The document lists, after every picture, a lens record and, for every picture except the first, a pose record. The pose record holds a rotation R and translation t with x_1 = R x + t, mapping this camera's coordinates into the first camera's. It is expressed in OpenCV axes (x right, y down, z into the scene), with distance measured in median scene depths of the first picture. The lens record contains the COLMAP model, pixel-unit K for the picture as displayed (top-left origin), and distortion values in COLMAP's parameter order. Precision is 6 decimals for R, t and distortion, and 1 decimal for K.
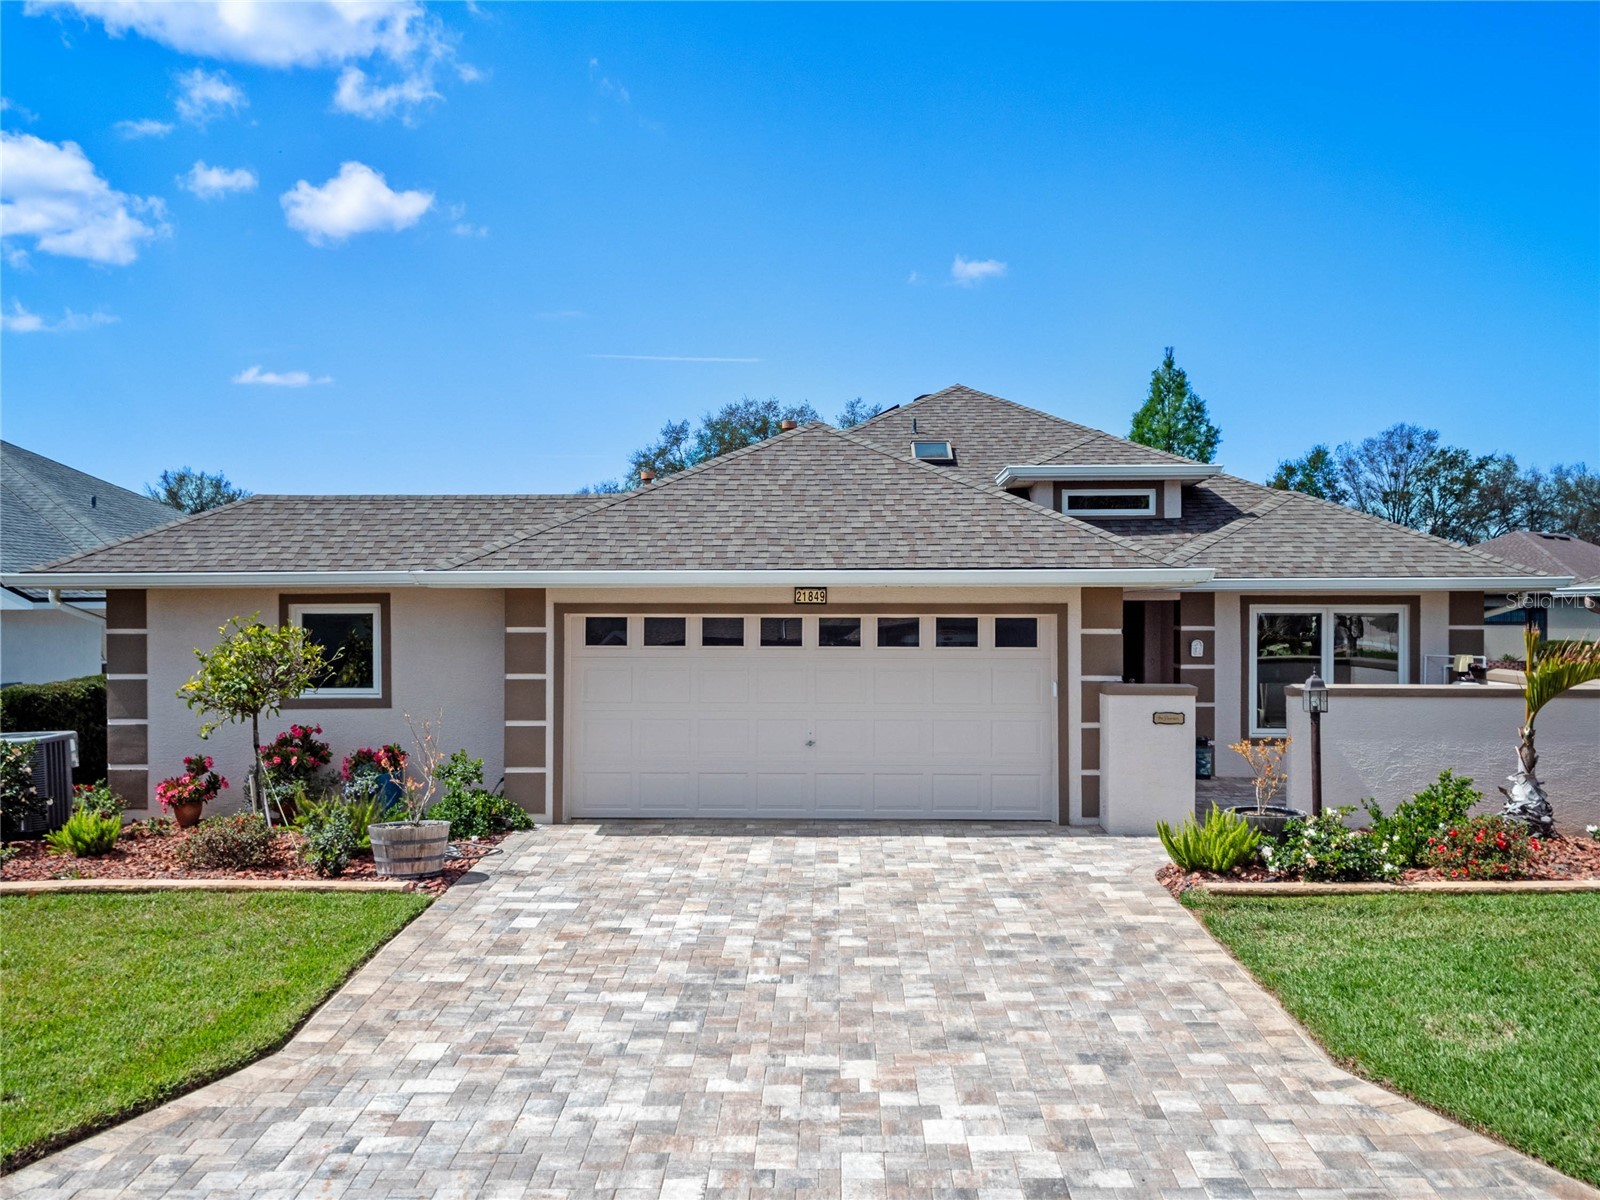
lens RADIAL K [[1661.0, 0, 800.0], [0, 1661.0, 600.0], [0, 0, 1]] dist [-0.003750, 0.116574]
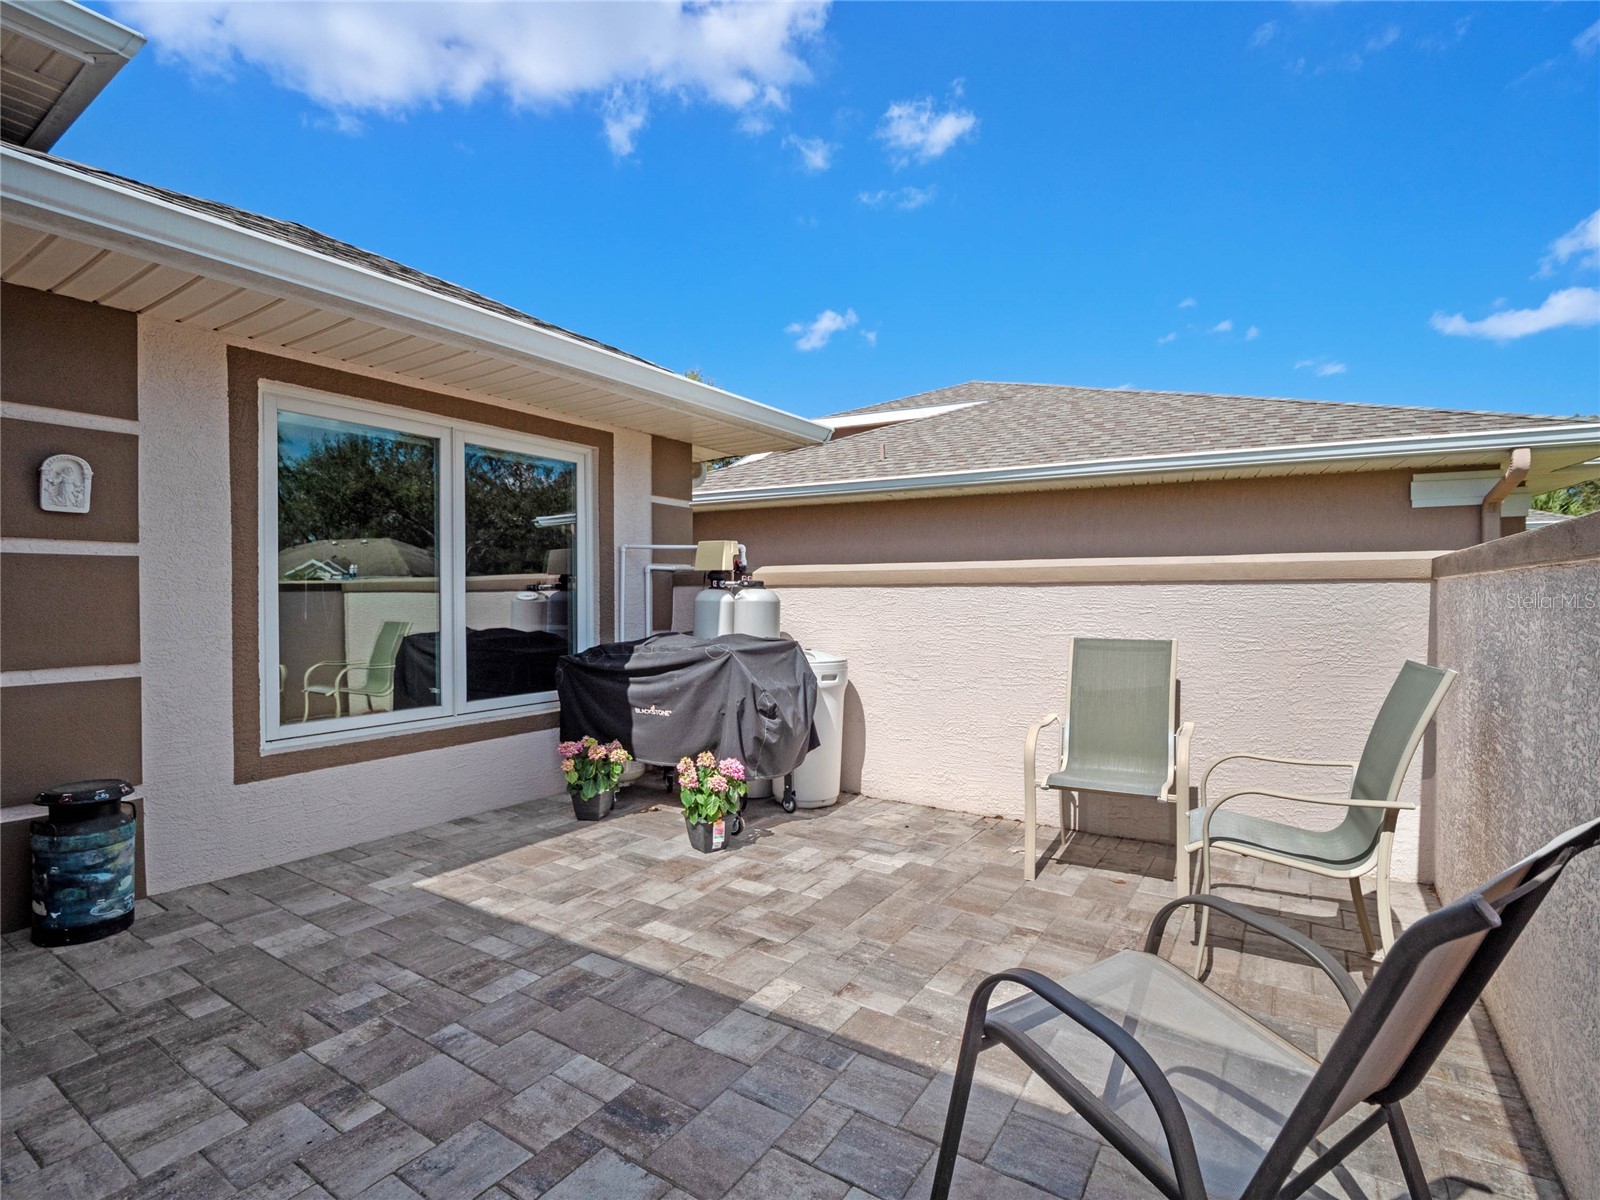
lens RADIAL K [[786.2, 0, 800.0], [0, 786.2, 600.0], [0, 0, 1]] dist [-0.001098, -0.000301]
pose [[0.520996, -0.007688, 0.853524, 0.188309], [0.003459, 0.999970, 0.006896, 0.049163], [-0.853552, -0.000640, 0.521007, 0.818965]]
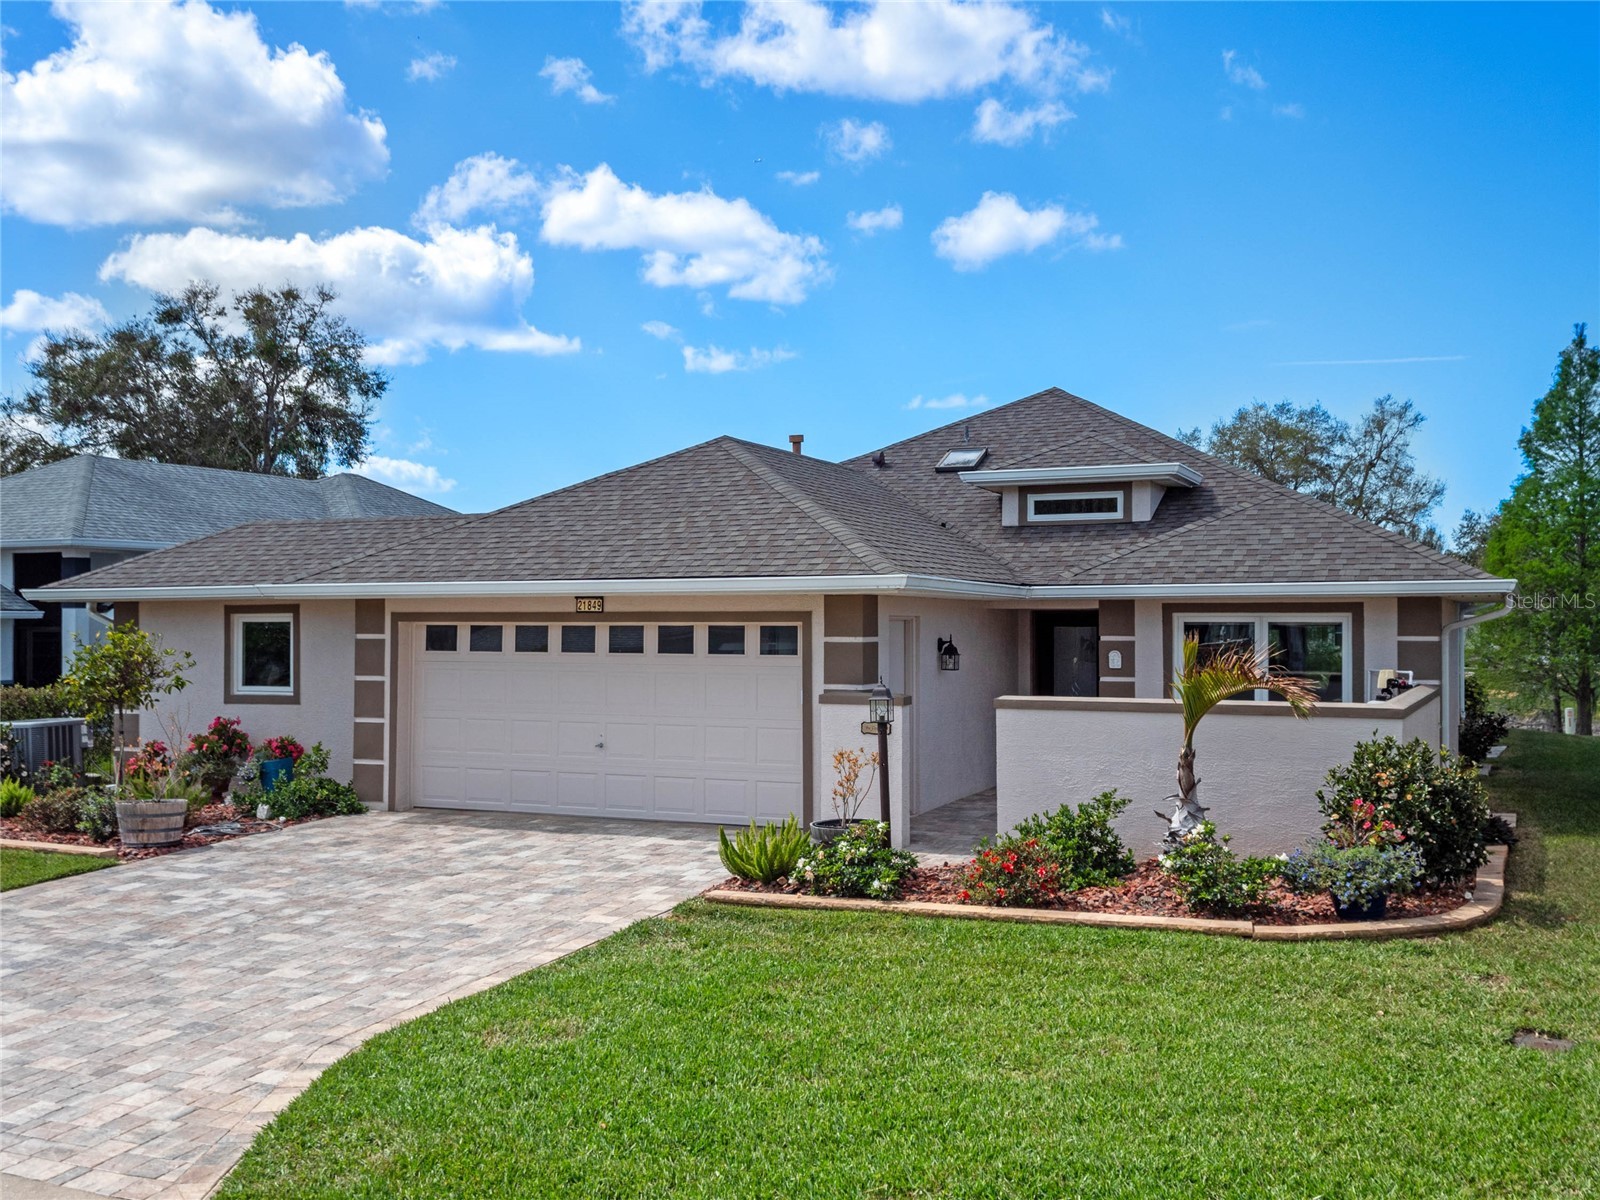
lens RADIAL K [[1670.3, 0, 800.0], [0, 1670.3, 600.0], [0, 0, 1]] dist [0.003210, 0.013938]
pose [[0.925237, -0.004955, -0.379358, 0.433687], [0.001739, 0.999960, -0.008820, 0.003388], [0.379386, 0.007500, 0.925208, 0.059179]]
